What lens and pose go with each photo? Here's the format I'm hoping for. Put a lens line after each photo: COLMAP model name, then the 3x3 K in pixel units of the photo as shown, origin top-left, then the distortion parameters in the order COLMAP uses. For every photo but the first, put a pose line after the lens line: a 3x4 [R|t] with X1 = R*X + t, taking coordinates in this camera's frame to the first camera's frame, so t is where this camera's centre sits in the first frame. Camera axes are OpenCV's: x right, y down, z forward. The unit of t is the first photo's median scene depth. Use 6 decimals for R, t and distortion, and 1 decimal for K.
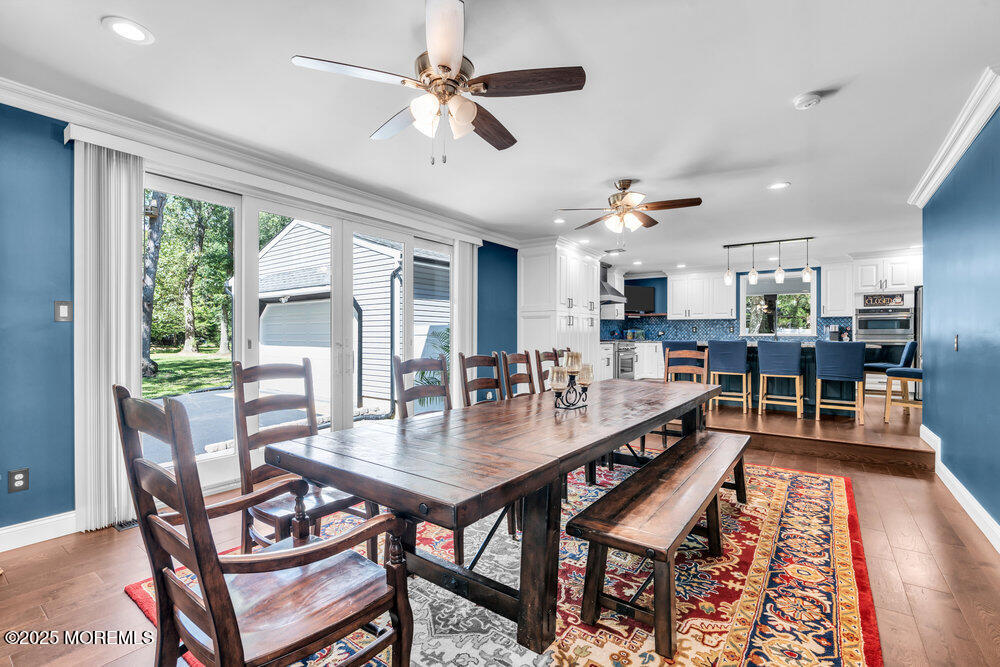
lens RADIAL K [[447.6, 0, 497.3], [0, 447.6, 330.7], [0, 0, 1]] dist [-0.003229, 0.000456]
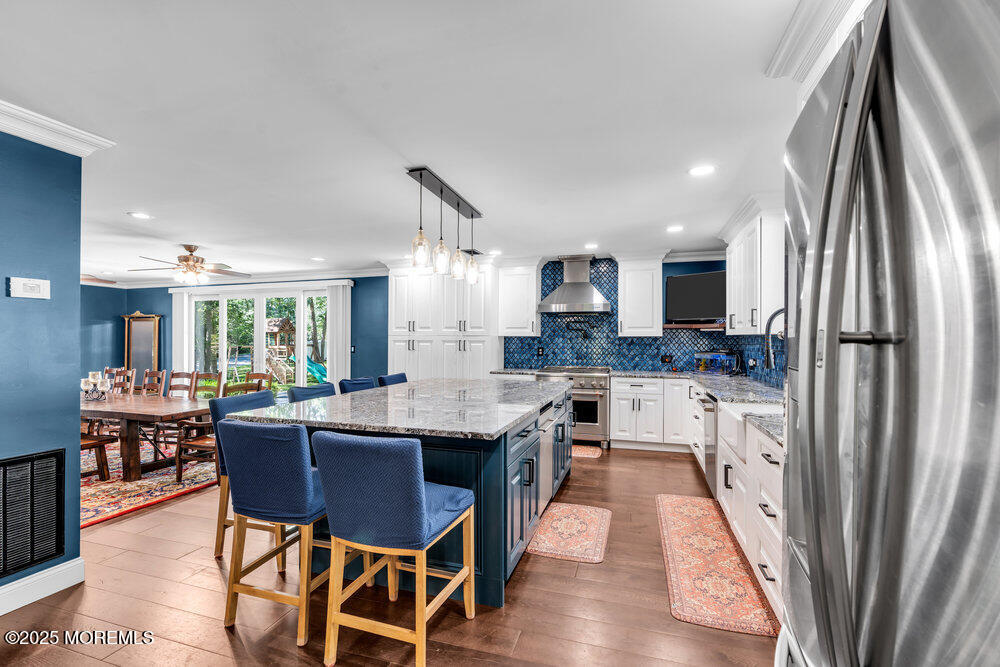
lens RADIAL K [[447.6, 0, 496.1], [0, 447.6, 336.4], [0, 0, 1]] dist [-0.003229, 0.000456]
pose [[0.322972, -0.012367, -0.946328, 0.932512], [0.014537, 0.999861, -0.008105, -0.028245], [0.946297, -0.011139, 0.323107, 0.754532]]
